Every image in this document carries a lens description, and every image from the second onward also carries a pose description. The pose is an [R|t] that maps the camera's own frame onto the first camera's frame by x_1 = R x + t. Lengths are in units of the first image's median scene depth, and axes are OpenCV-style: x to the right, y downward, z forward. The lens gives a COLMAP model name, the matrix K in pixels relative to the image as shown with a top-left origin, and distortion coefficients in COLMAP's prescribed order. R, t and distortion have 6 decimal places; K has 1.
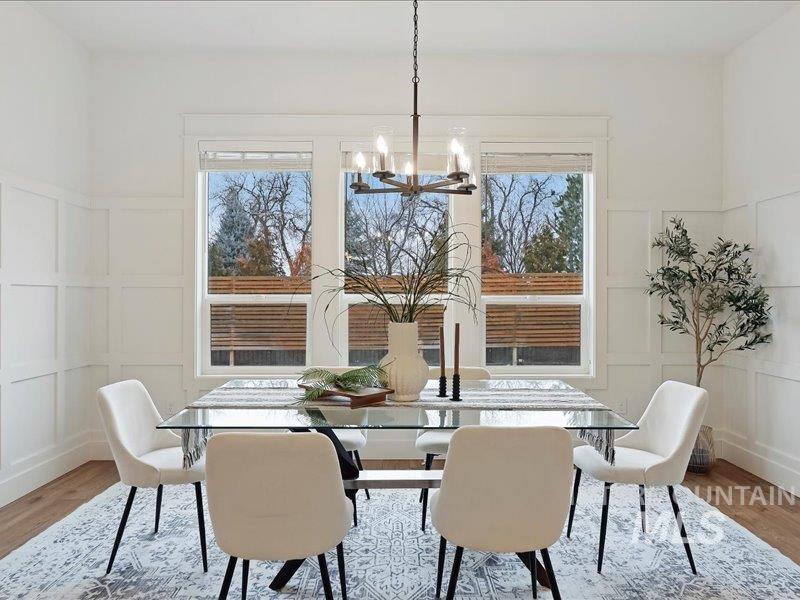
lens RADIAL K [[624.6, 0, 399.0], [0, 624.6, 293.5], [0, 0, 1]] dist [0.002917, 0.002678]
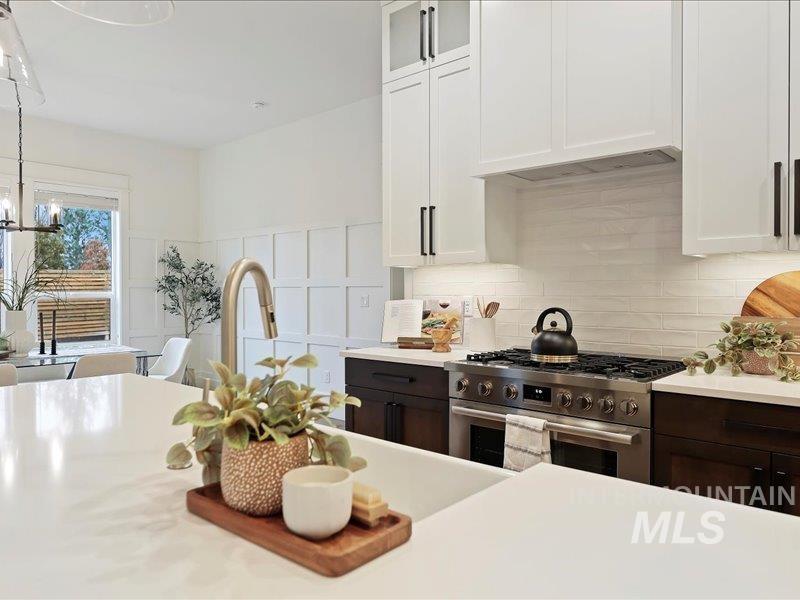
lens RADIAL K [[556.0, 0, 389.9], [0, 556.0, 300.8], [0, 0, 1]] dist [-0.004845, -0.002878]
pose [[0.693835, -0.013678, 0.720004, -0.230452], [-0.002733, 0.999762, 0.021625, -0.008499], [-0.720128, -0.016972, 0.693633, -0.459403]]
